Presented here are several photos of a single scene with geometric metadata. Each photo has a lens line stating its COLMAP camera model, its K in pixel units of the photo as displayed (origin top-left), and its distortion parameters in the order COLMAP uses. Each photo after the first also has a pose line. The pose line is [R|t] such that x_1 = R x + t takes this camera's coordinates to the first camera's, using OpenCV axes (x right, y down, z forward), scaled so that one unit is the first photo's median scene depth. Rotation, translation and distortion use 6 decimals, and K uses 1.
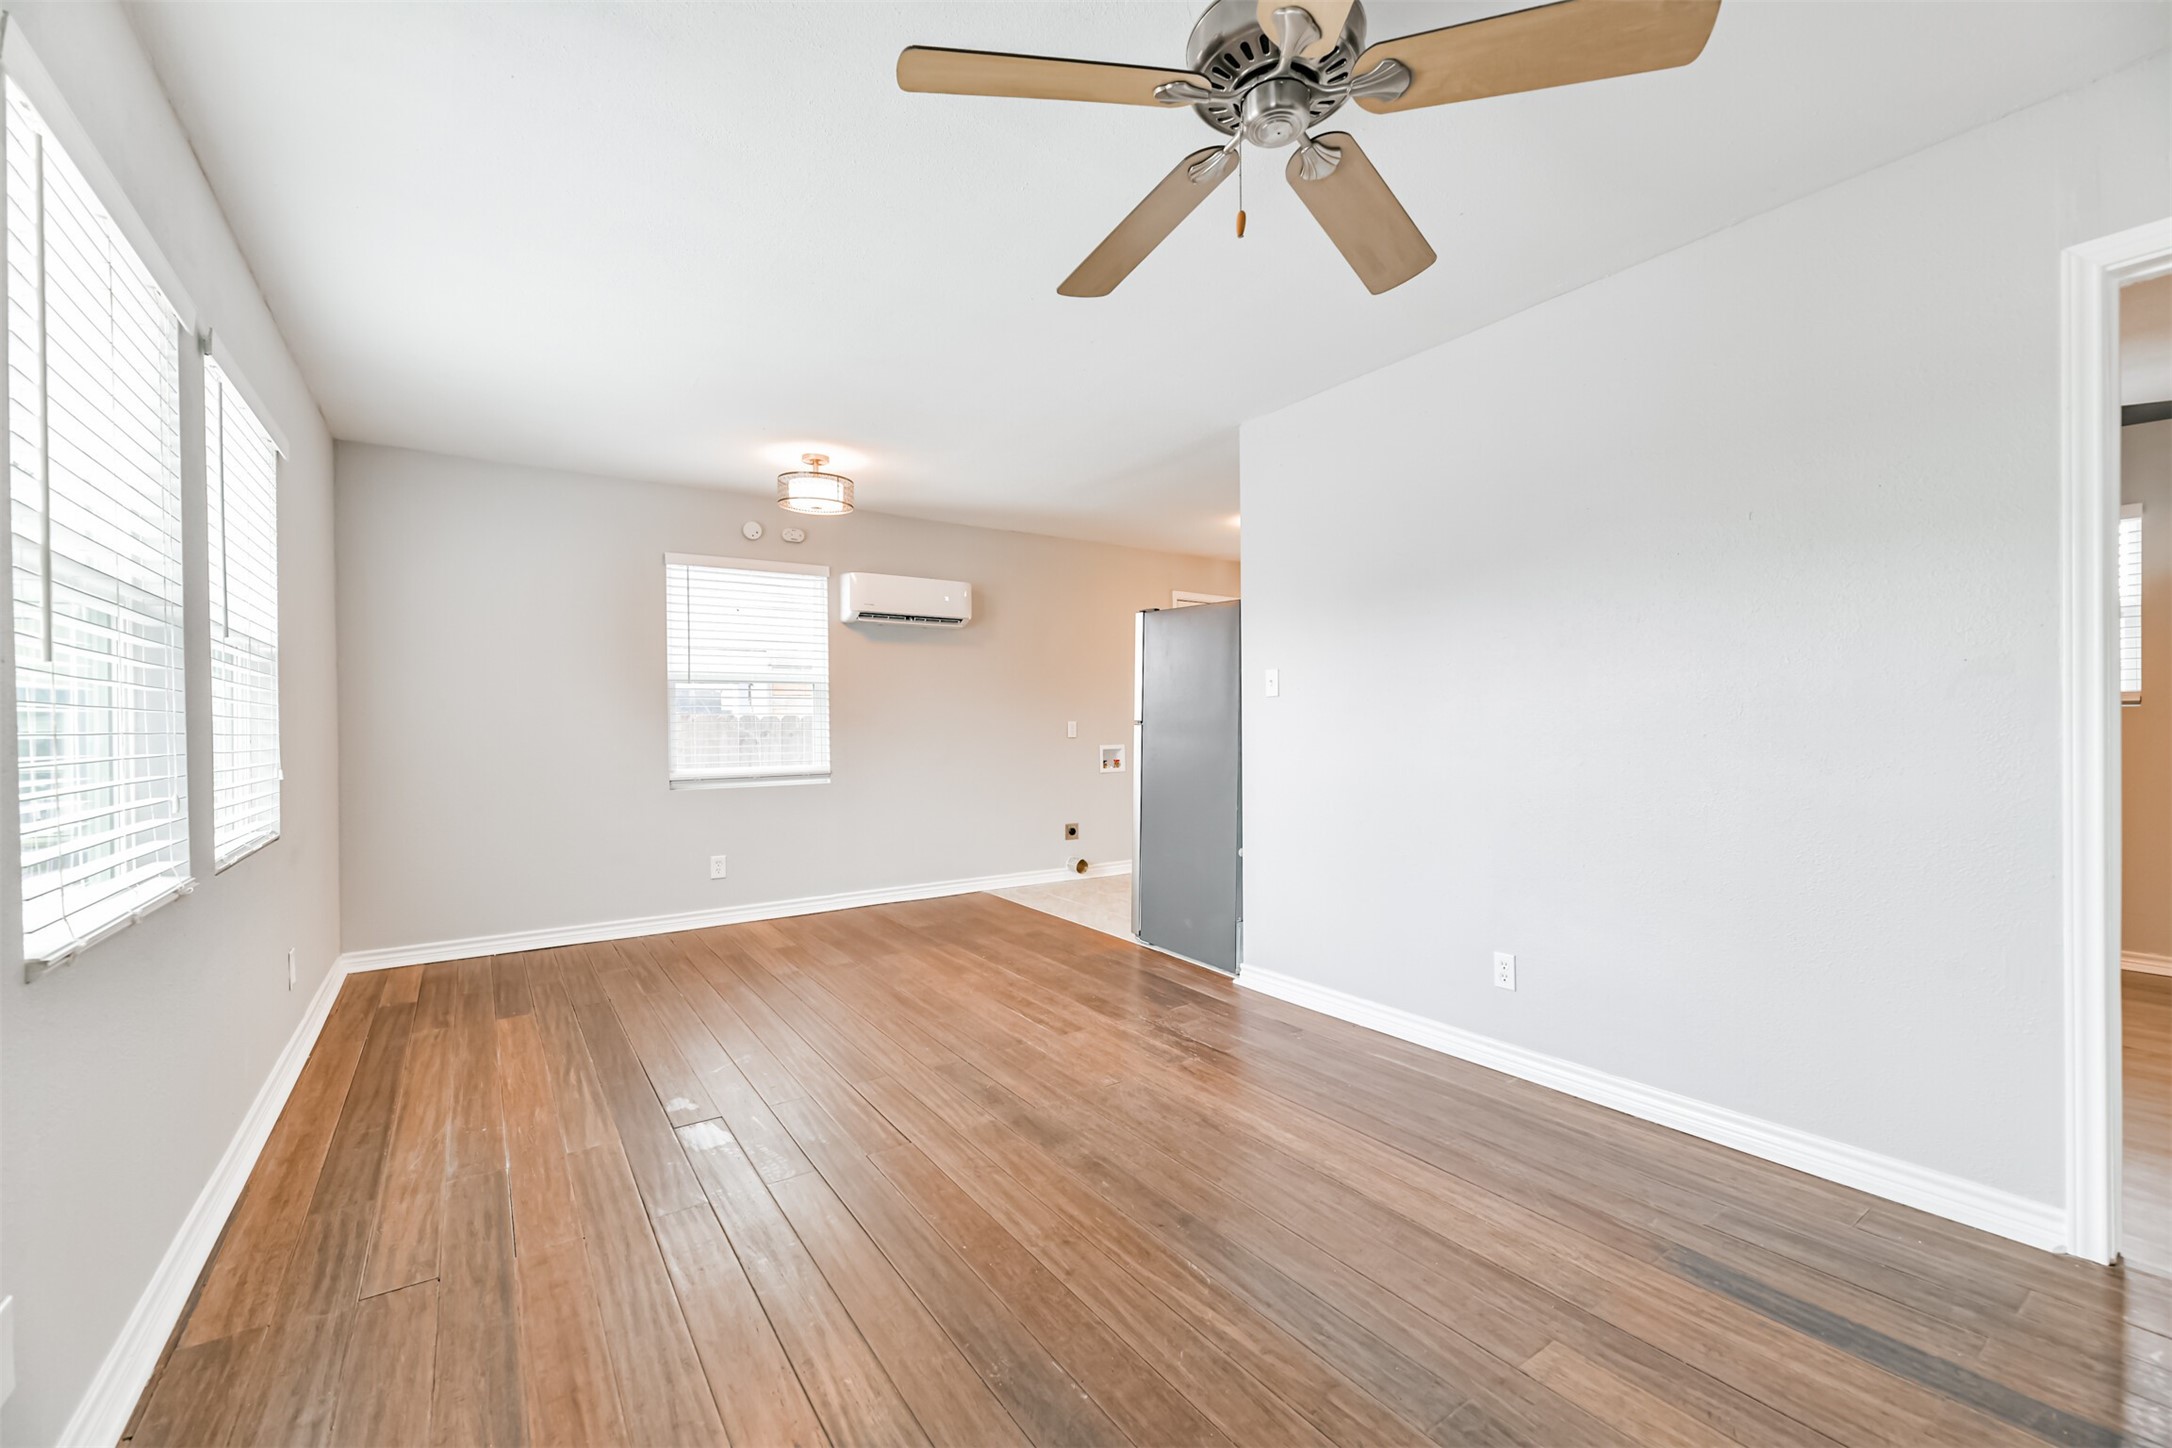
lens RADIAL K [[881.6, 0, 1094.5], [0, 881.6, 736.2], [0, 0, 1]] dist [0.011080, -0.004631]
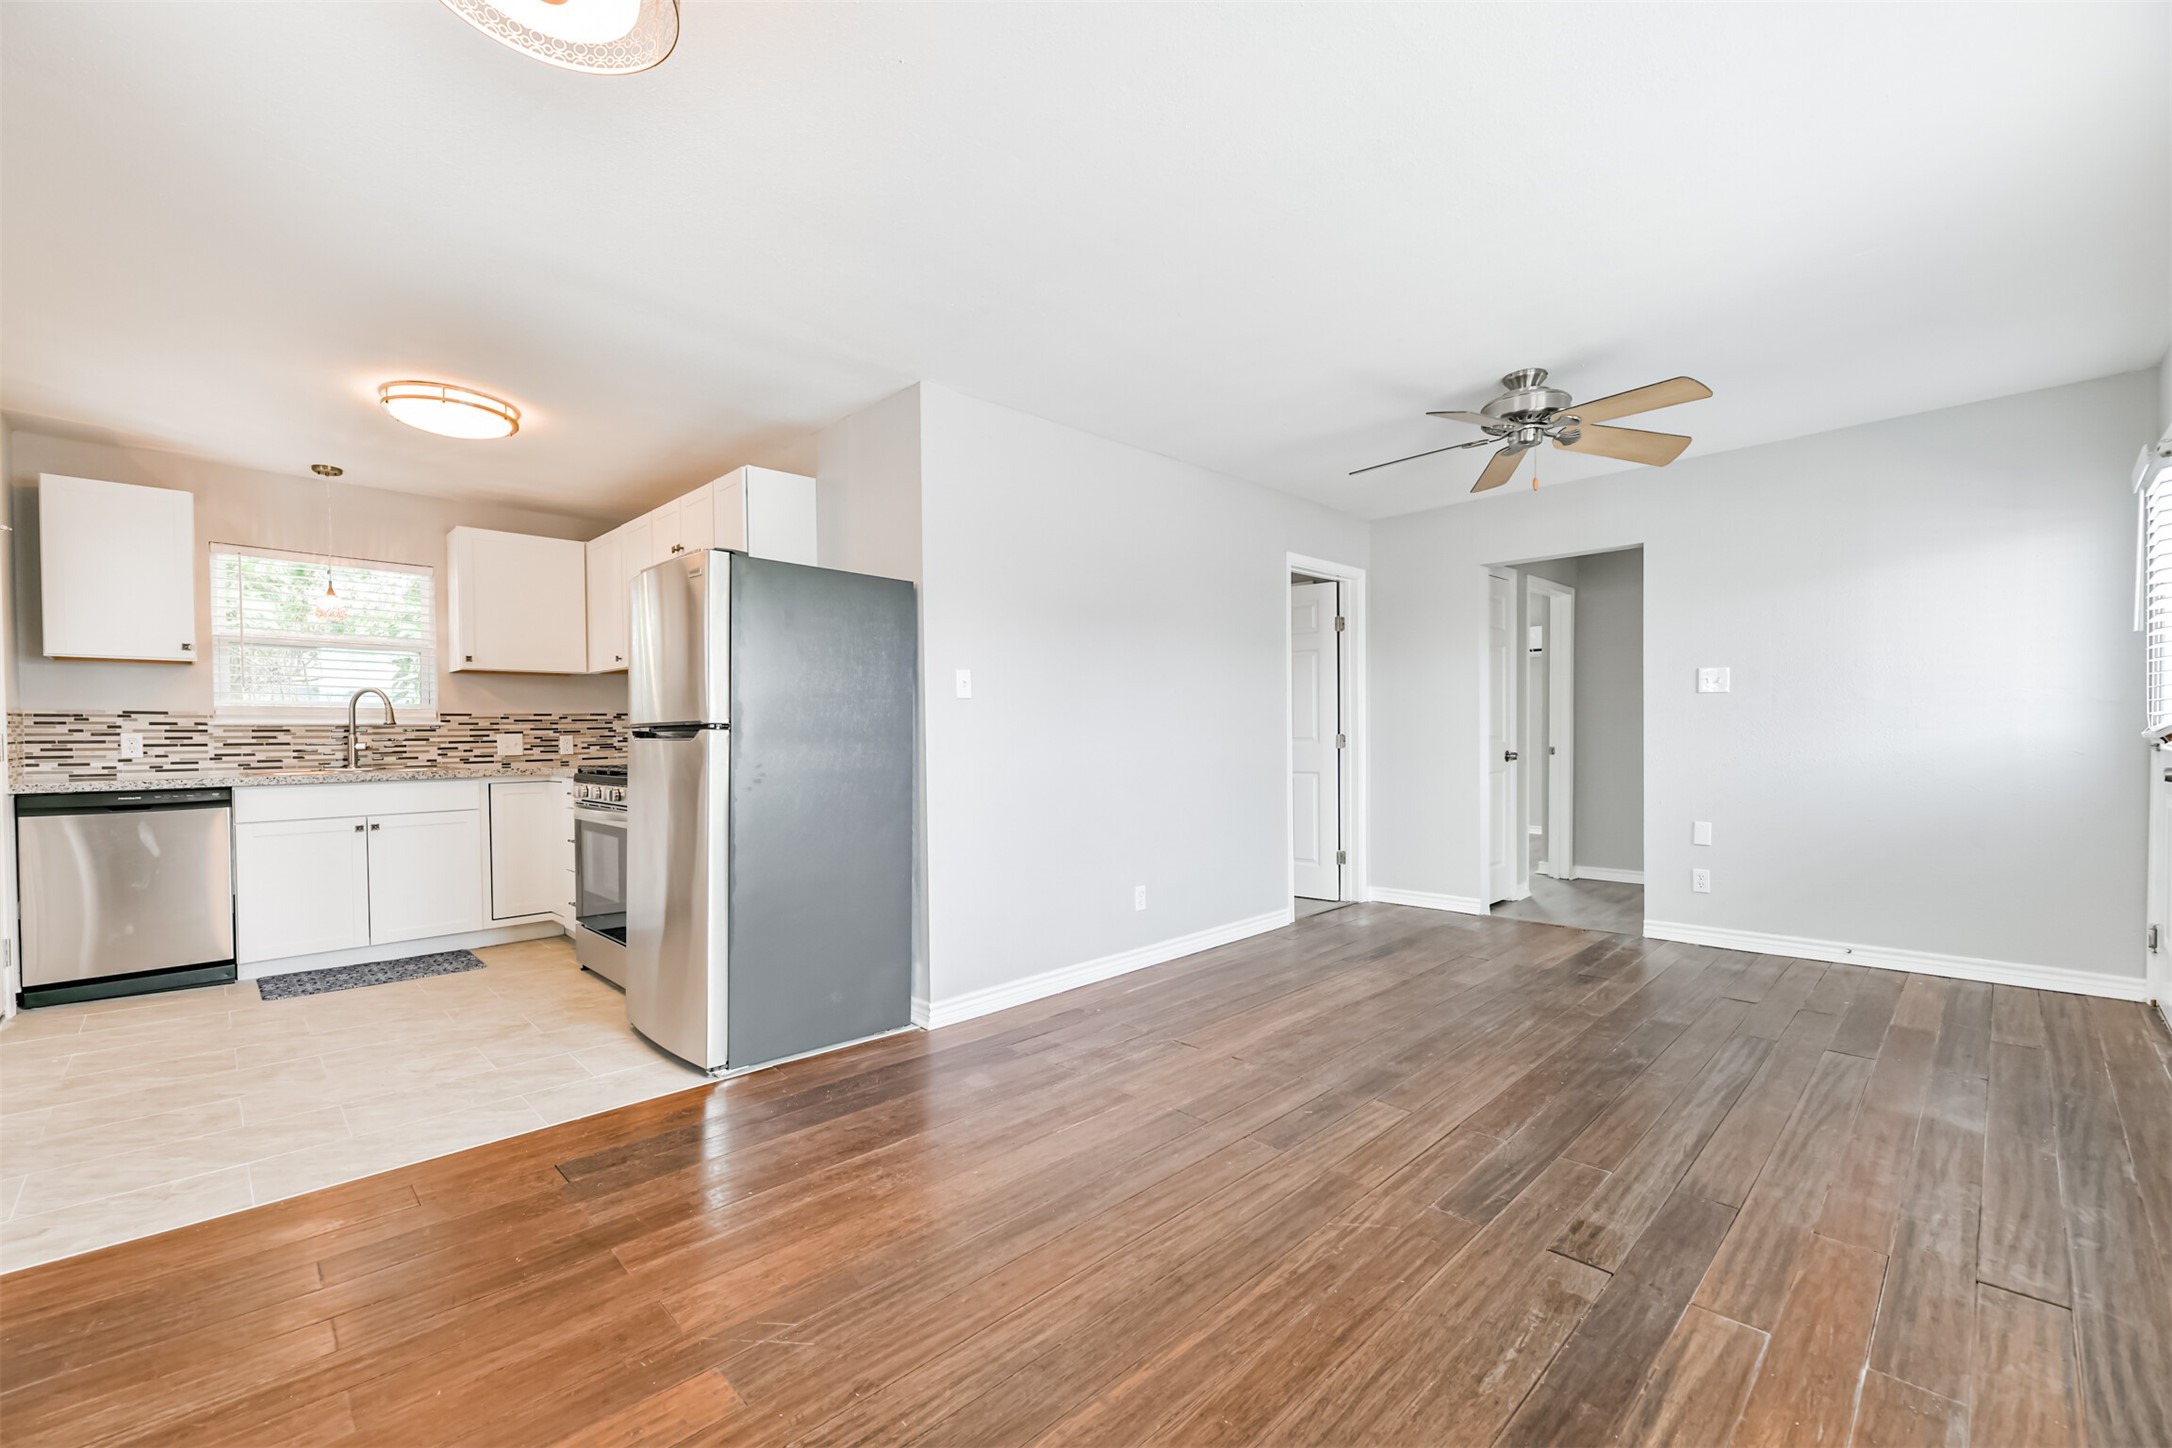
lens RADIAL K [[908.4, 0, 1082.0], [0, 908.4, 743.4], [0, 0, 1]] dist [0.023554, -0.007242]
pose [[-0.167360, -0.006227, 0.985876, -0.722603], [0.021789, 0.999712, 0.010013, -0.004193], [-0.985655, 0.023157, -0.167176, 0.977312]]
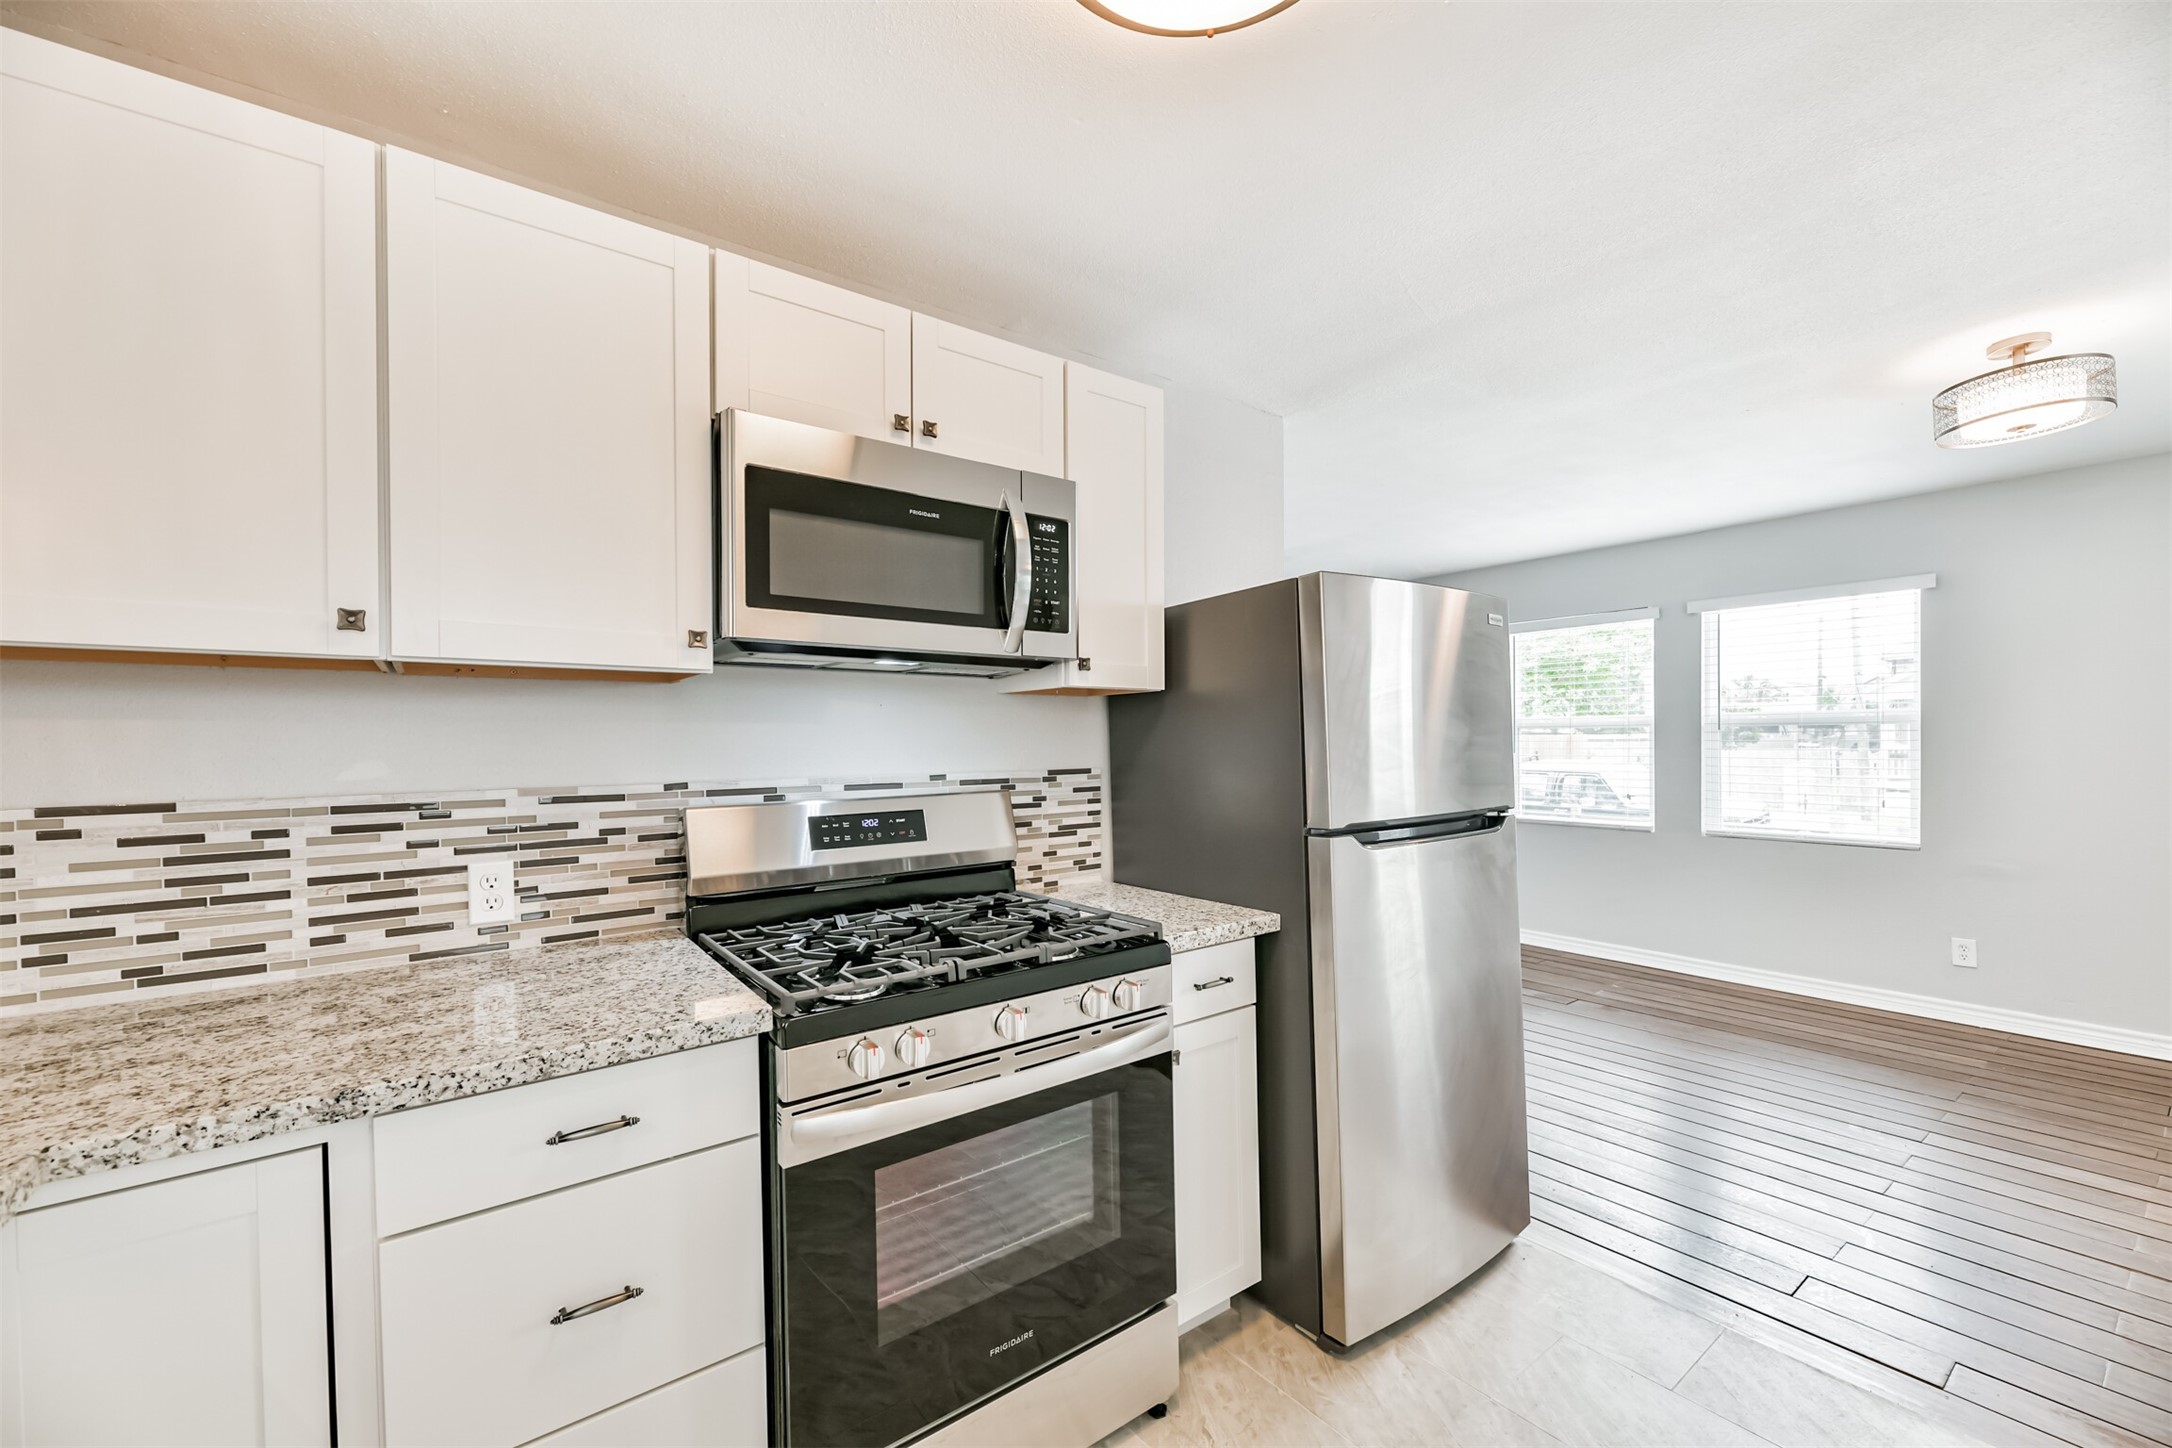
lens RADIAL K [[869.5, 0, 1090.8], [0, 869.5, 746.9], [0, 0, 1]] dist [0.009429, -0.005104]
pose [[-0.999038, 0.018924, -0.039553, 0.358142], [0.018193, 0.999659, 0.018740, -0.075831], [0.039894, 0.018002, -0.999042, 1.719414]]
